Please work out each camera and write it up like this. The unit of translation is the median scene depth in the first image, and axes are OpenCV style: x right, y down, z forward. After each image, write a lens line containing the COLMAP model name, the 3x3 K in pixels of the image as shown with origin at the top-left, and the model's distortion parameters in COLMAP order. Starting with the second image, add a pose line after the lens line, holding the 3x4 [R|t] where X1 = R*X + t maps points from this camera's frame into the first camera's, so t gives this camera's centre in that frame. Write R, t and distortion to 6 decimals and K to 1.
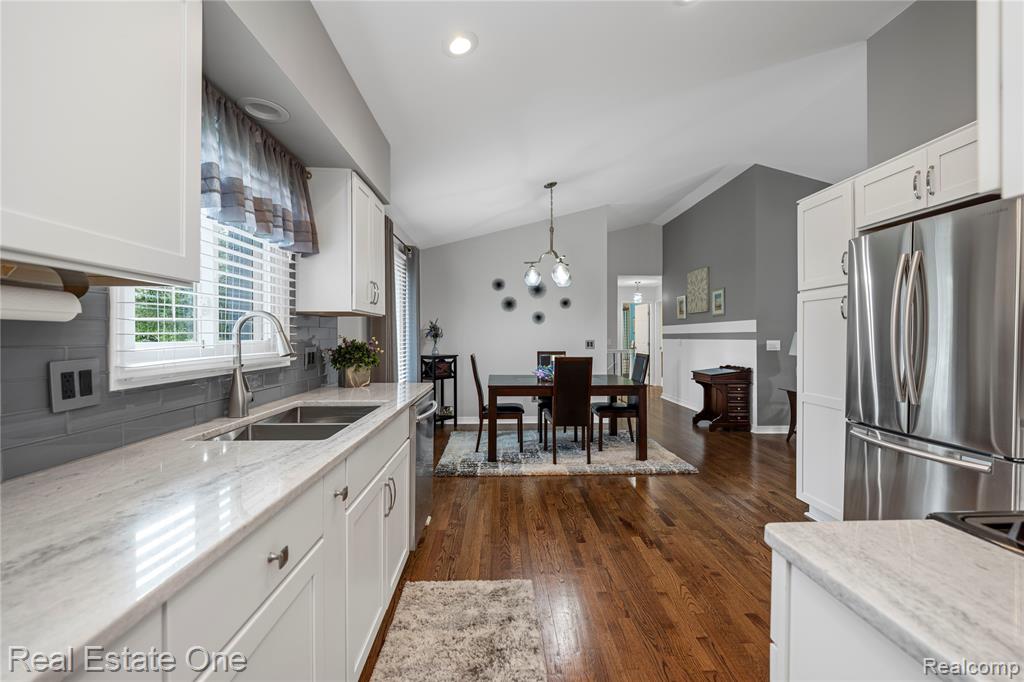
lens RADIAL K [[425.1, 0, 511.2], [0, 425.1, 339.5], [0, 0, 1]] dist [-0.000261, -0.000050]
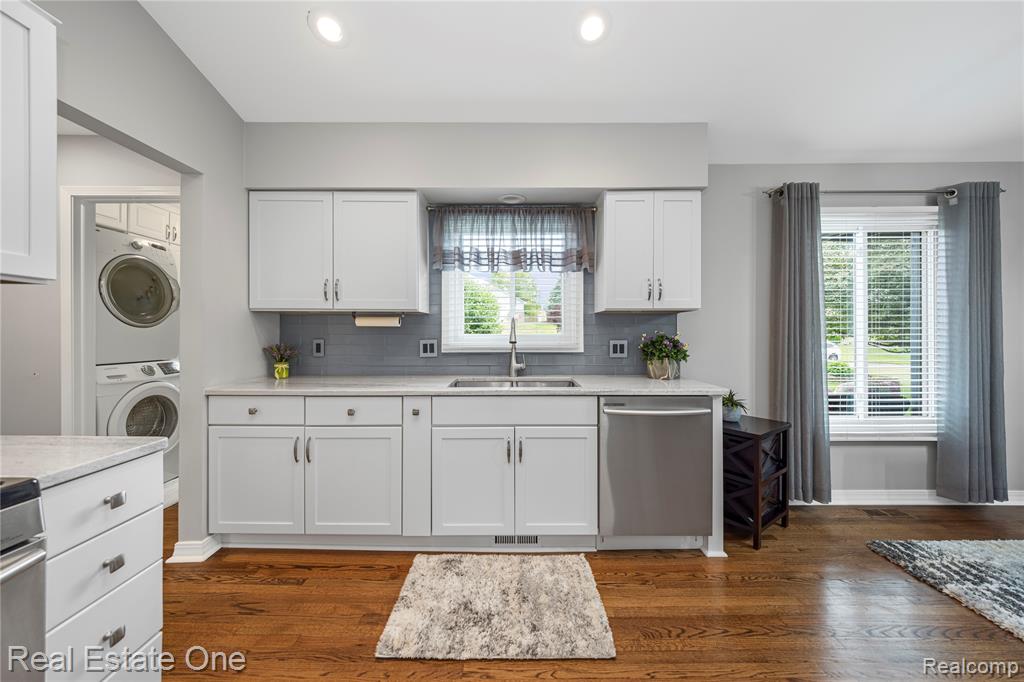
lens RADIAL K [[361.1, 0, 515.2], [0, 361.1, 335.0], [0, 0, 1]] dist [0.007617, -0.000271]
pose [[-0.023030, 0.001982, -0.999733, 0.273757], [-0.007730, 0.999968, 0.002161, 0.001569], [0.999705, 0.007777, -0.023014, 0.330752]]
